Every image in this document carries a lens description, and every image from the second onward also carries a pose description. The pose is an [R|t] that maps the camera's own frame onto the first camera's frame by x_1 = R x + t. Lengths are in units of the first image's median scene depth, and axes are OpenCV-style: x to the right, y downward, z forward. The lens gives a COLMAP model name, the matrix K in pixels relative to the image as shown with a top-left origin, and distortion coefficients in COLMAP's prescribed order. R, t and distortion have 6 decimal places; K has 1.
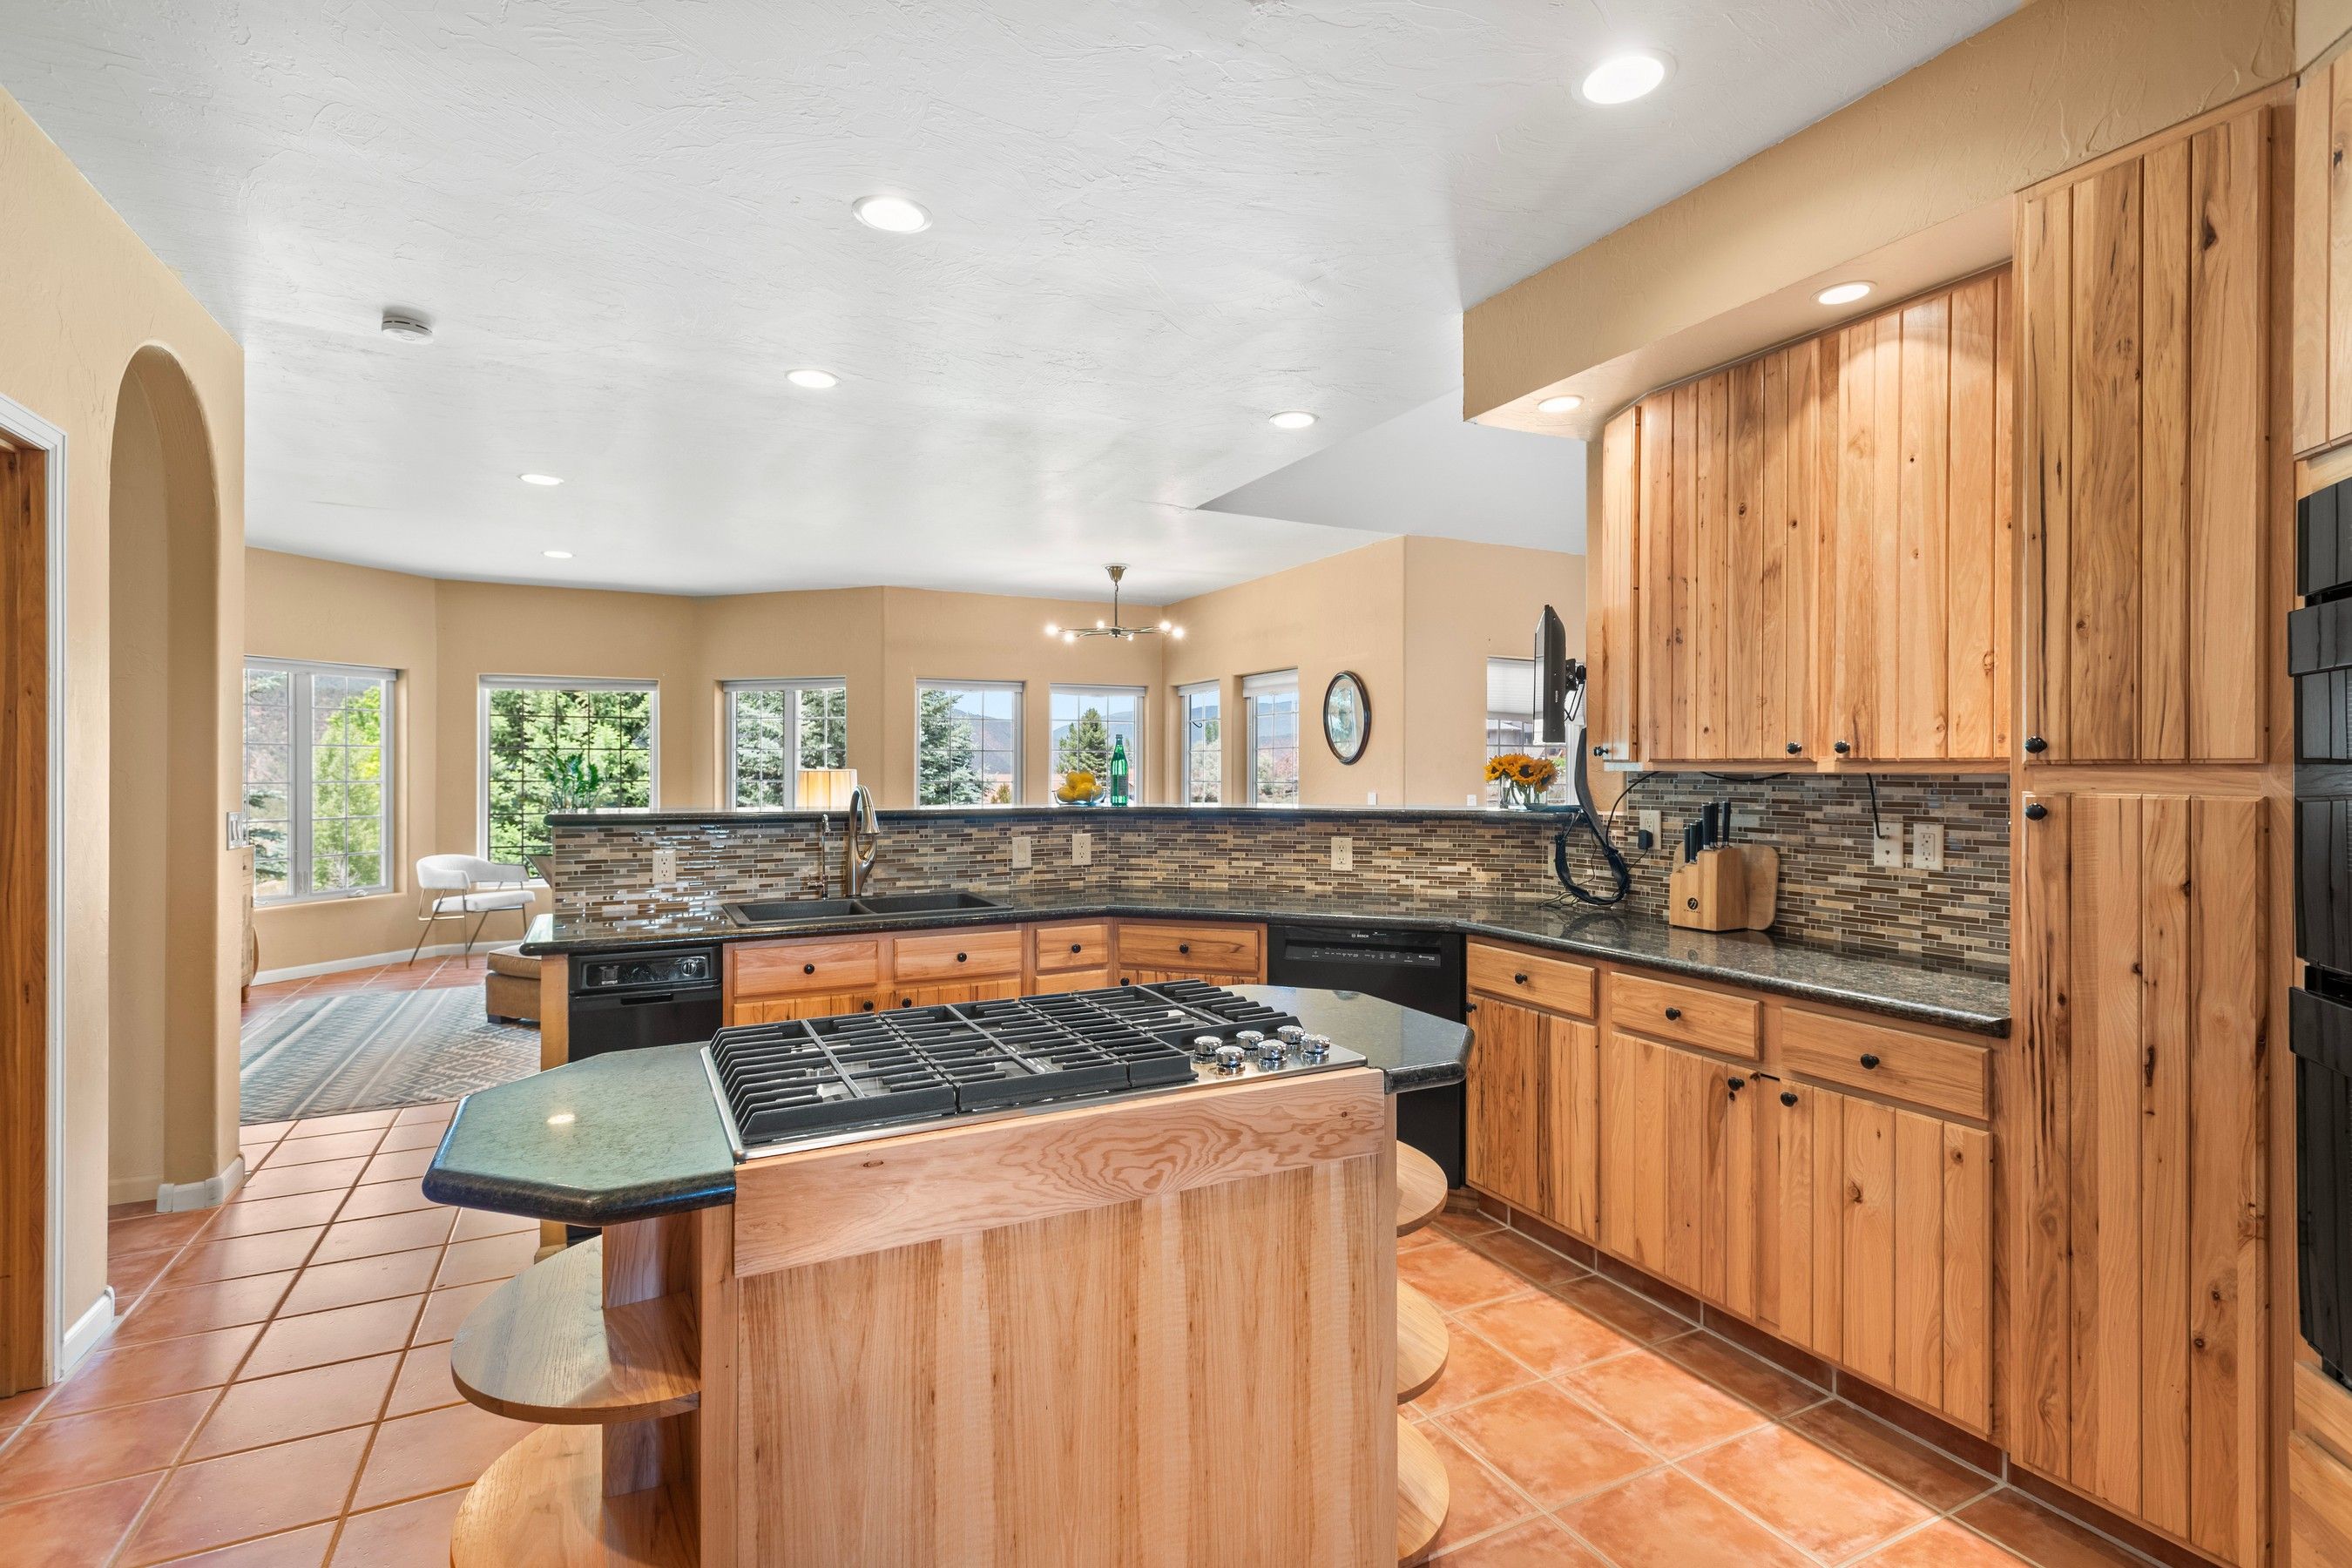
lens RADIAL K [[1114.4, 0, 1185.5], [0, 1114.4, 765.7], [0, 0, 1]] dist [0.011336, -0.000013]
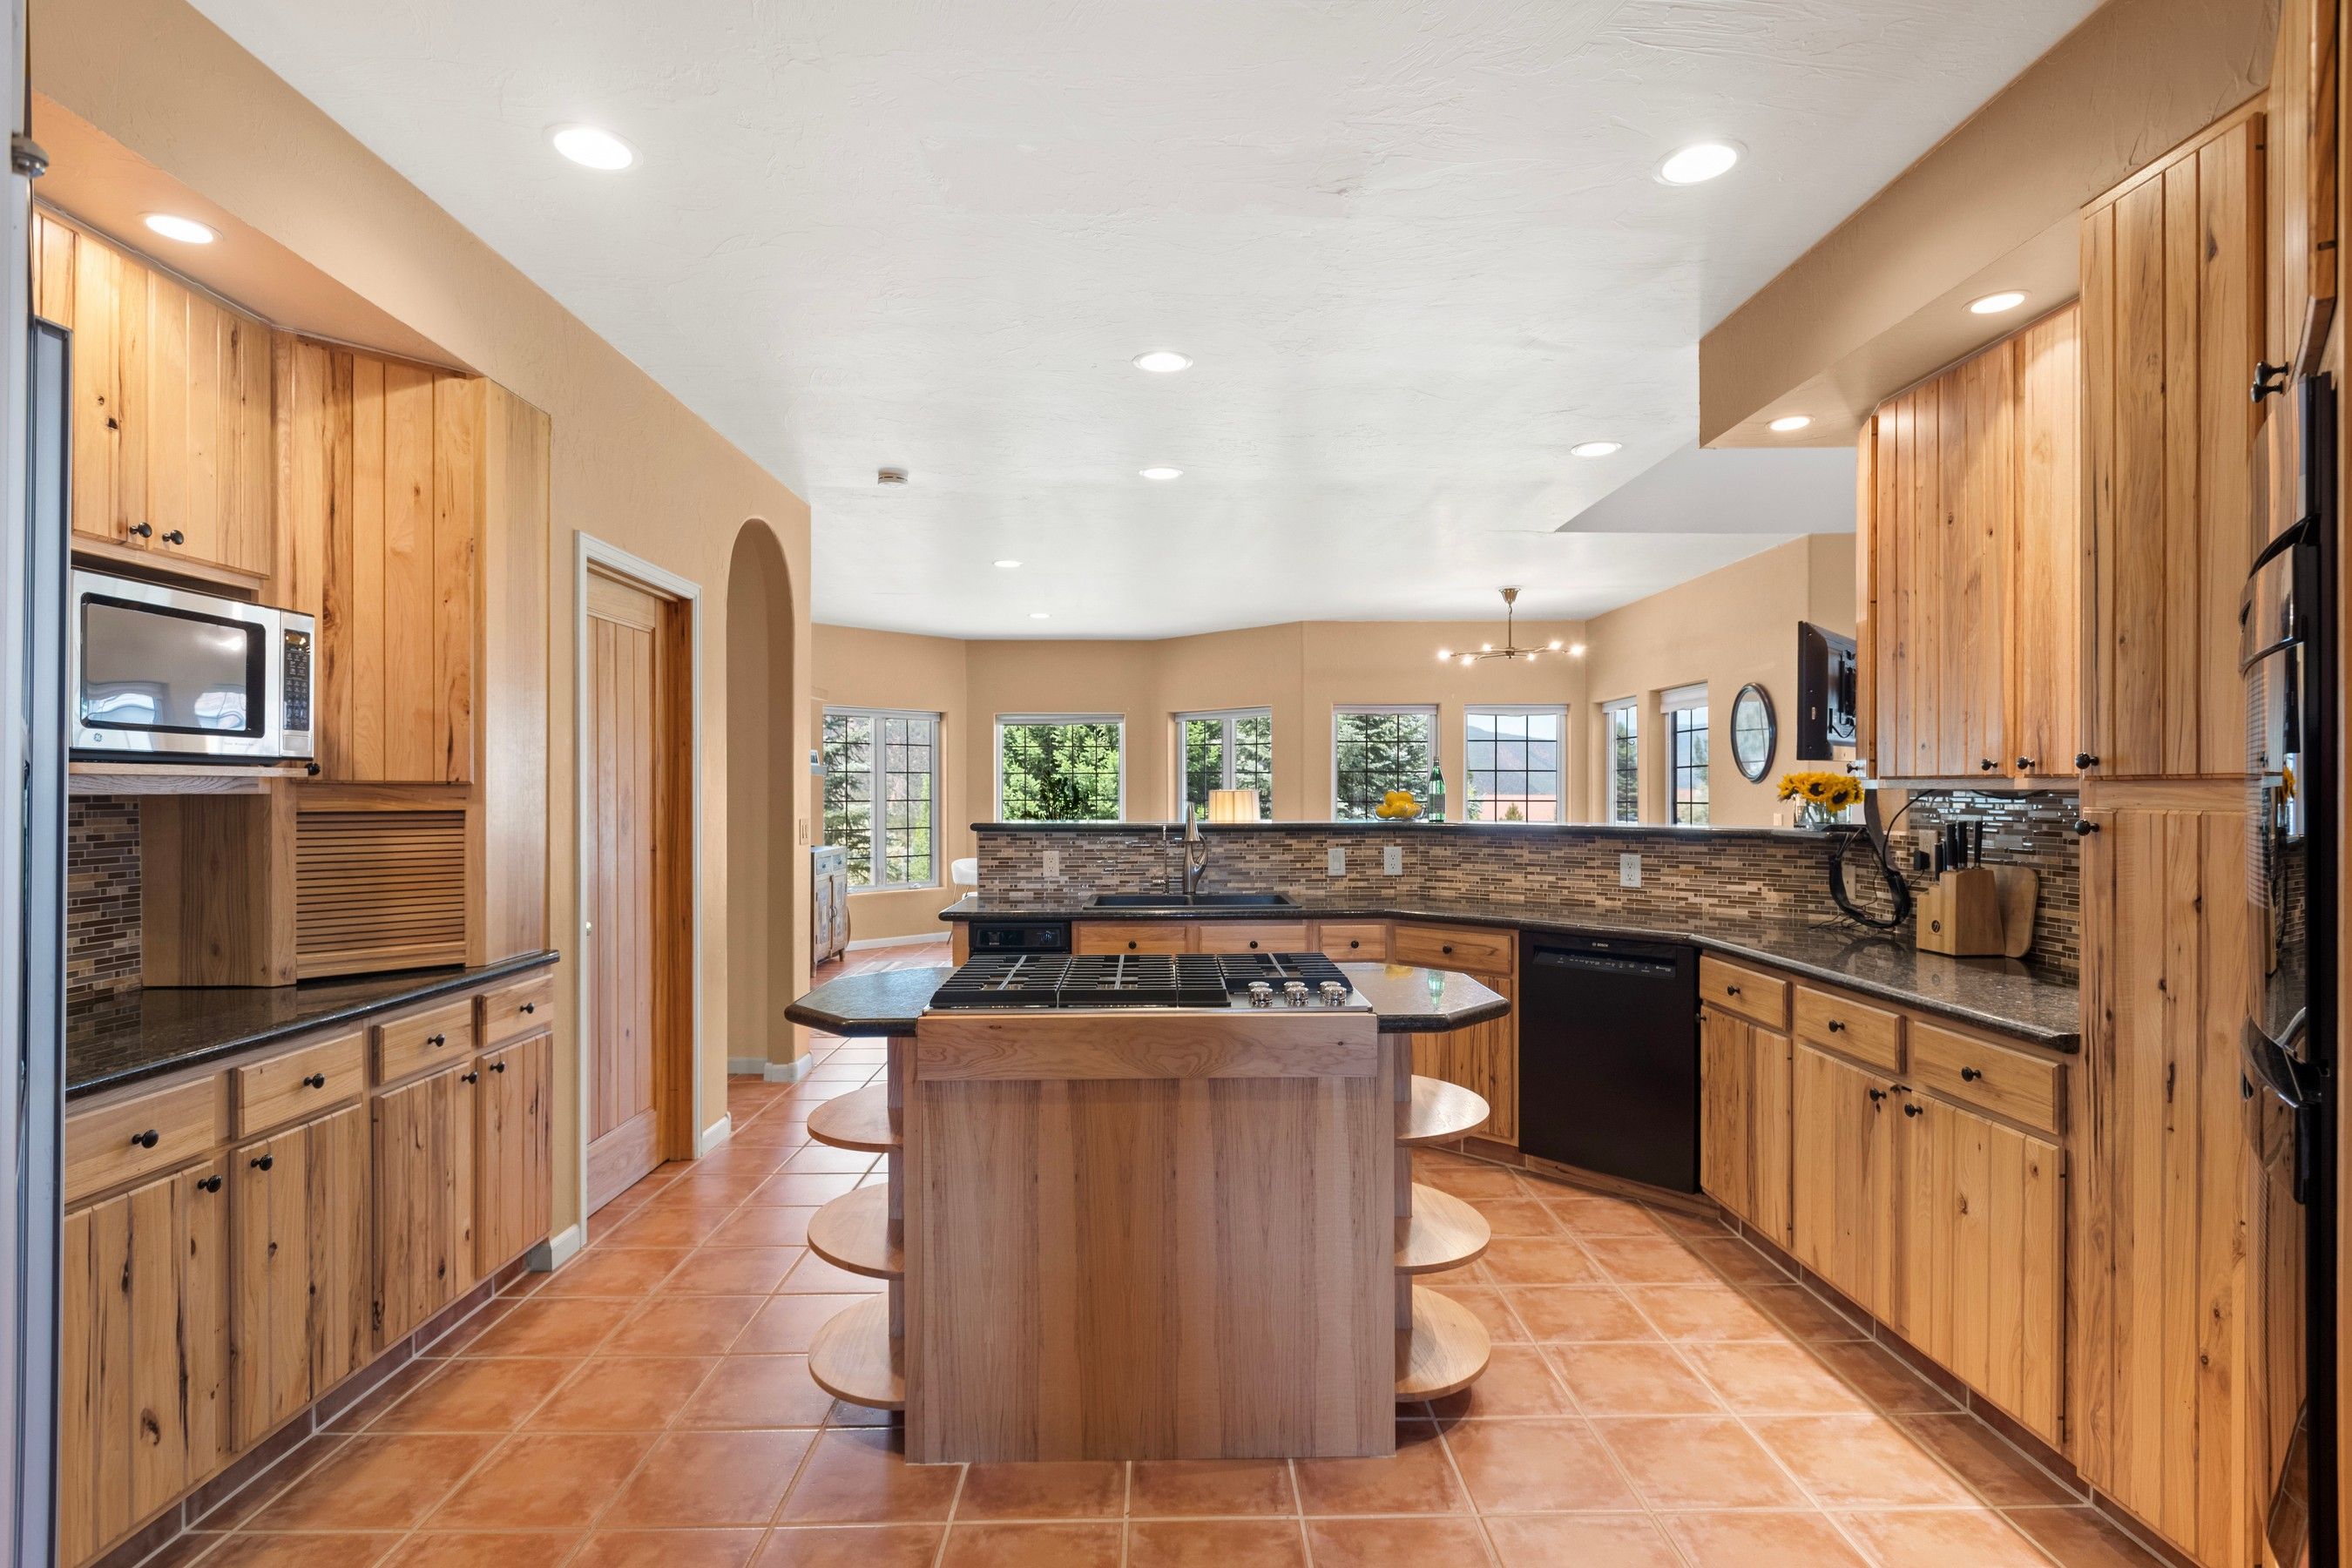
lens RADIAL K [[1162.6, 0, 1187.5], [0, 1162.6, 785.8], [0, 0, 1]] dist [0.002631, -0.000305]
pose [[0.901130, -0.004280, -0.433527, 0.329357], [0.004044, 0.999991, -0.001467, 0.001445], [0.433529, -0.000431, 0.901139, -0.194827]]
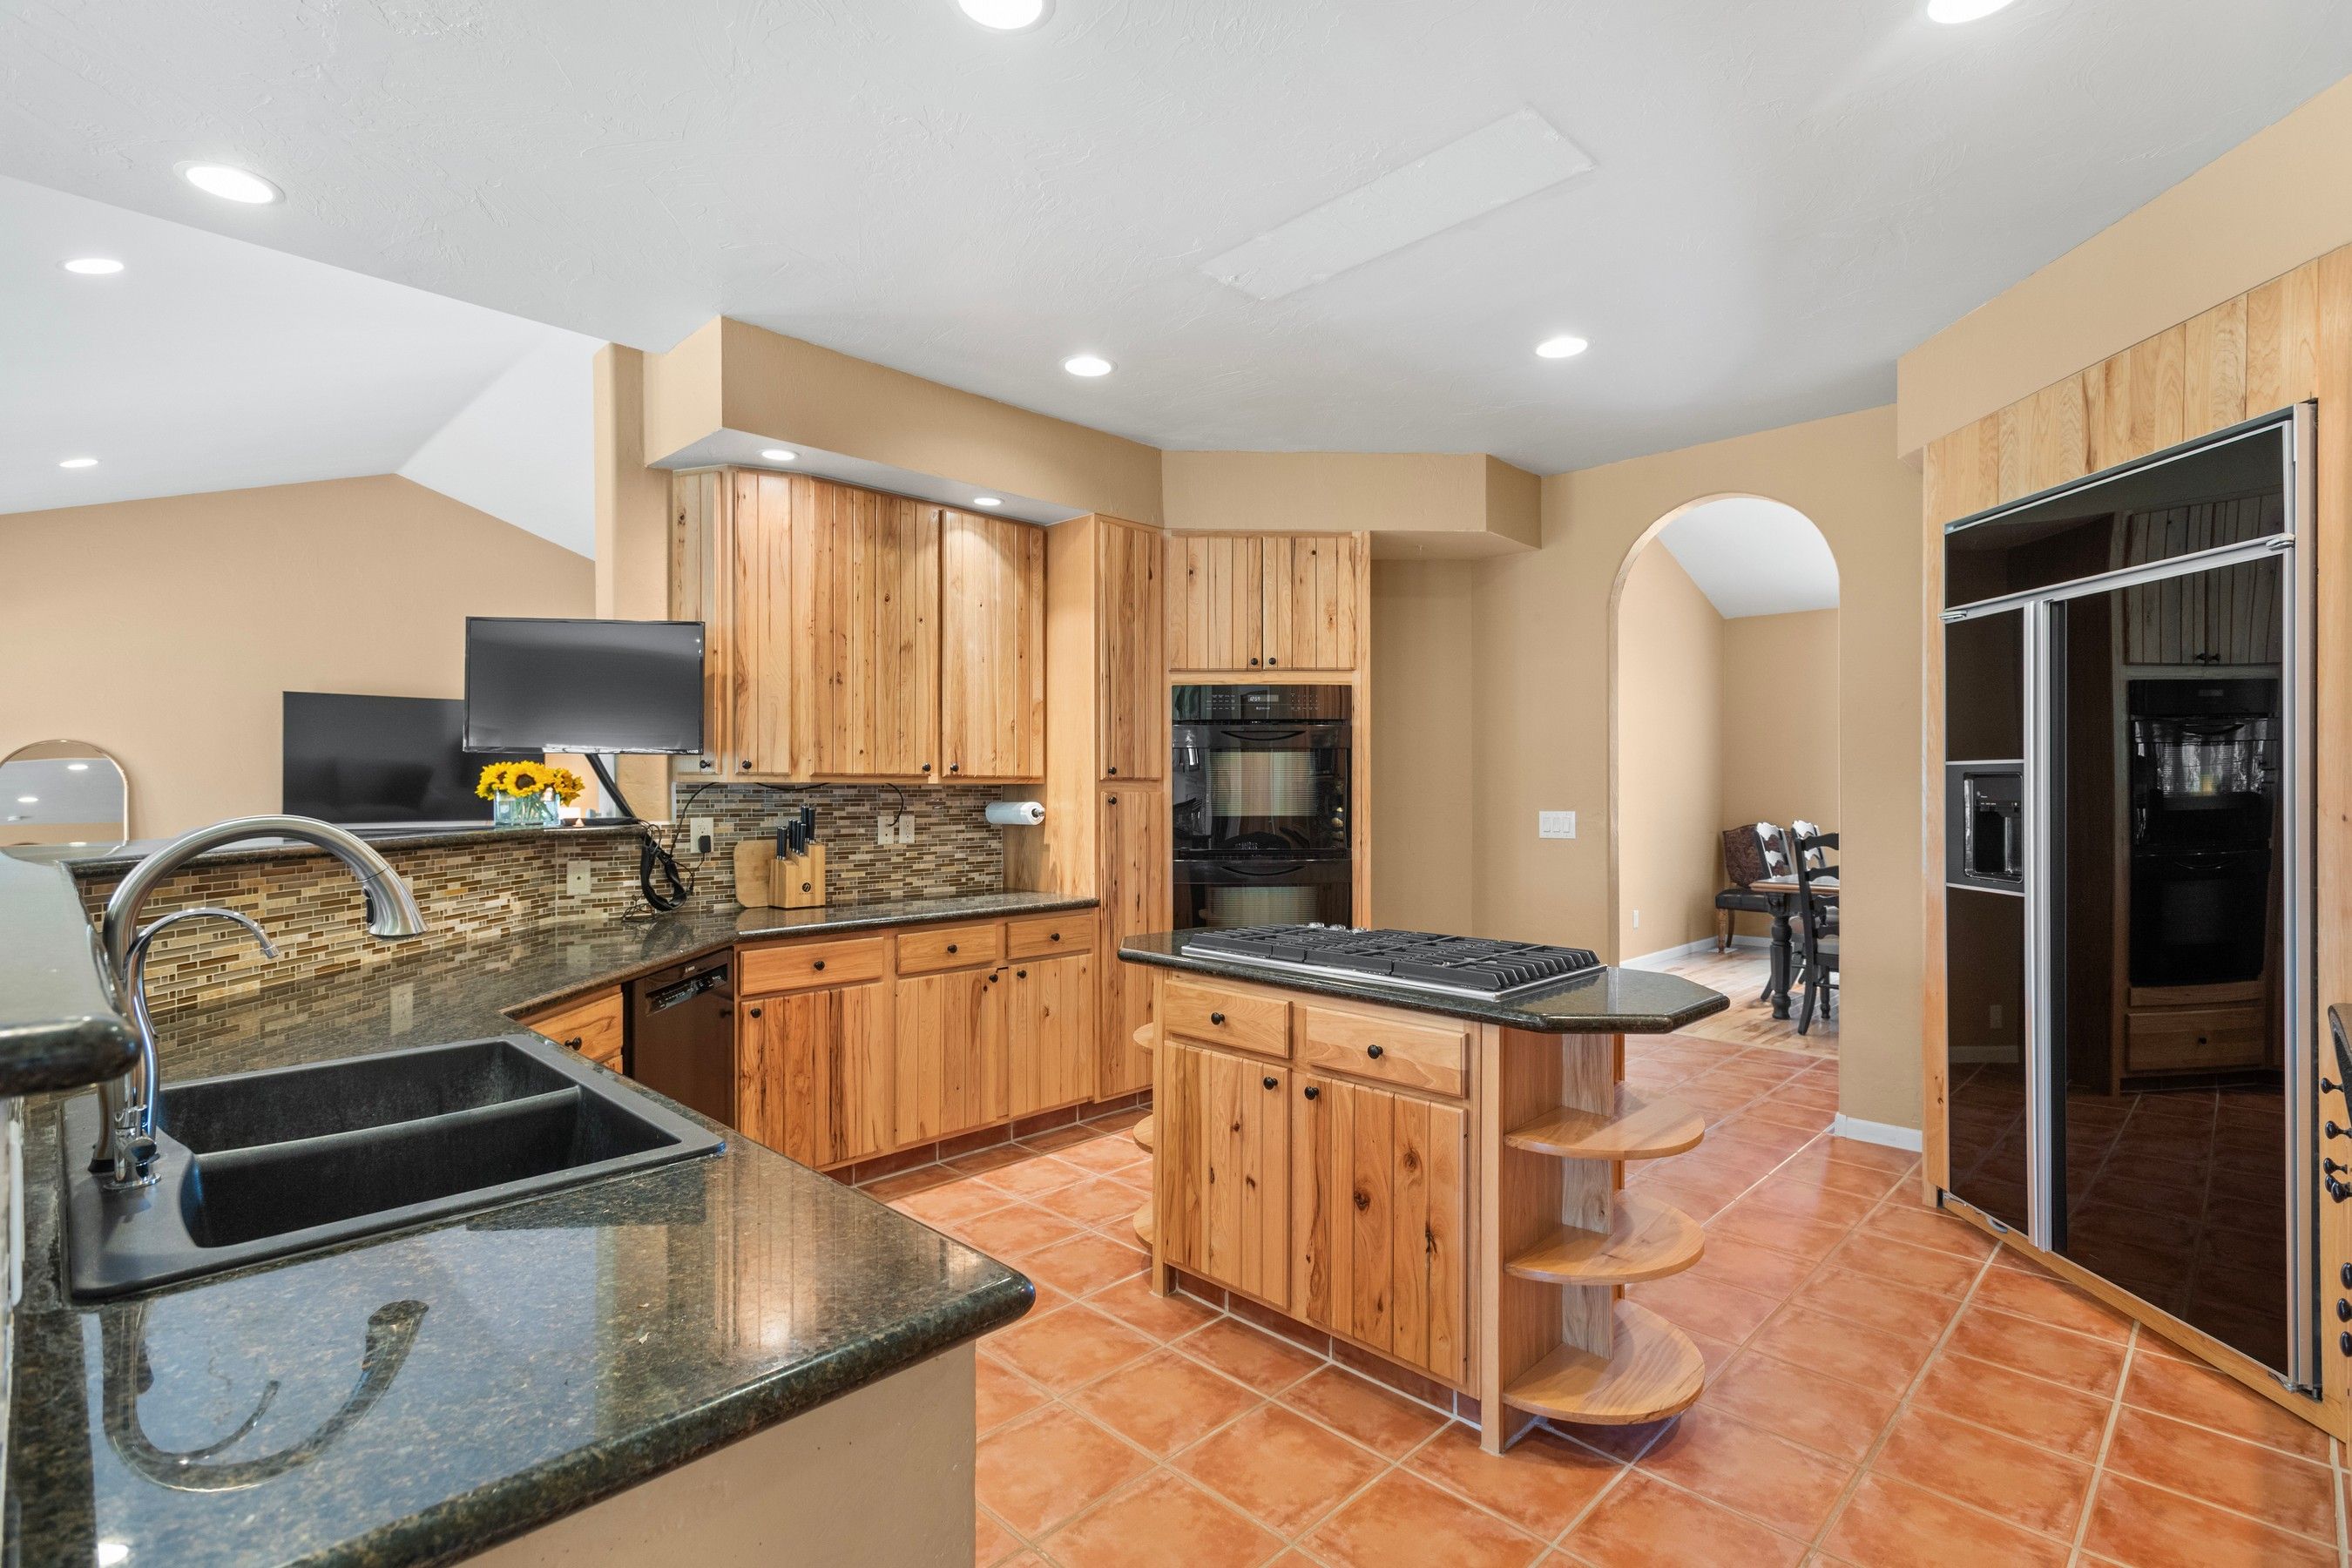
lens RADIAL K [[1110.1, 0, 1184.3], [0, 1110.1, 786.8], [0, 0, 1]] dist [0.033412, 0.000018]
pose [[-0.309684, -0.002601, 0.950836, -0.938511], [-0.004594, 0.999989, 0.001239, 0.006431], [-0.950828, -0.003985, -0.309692, 1.051170]]
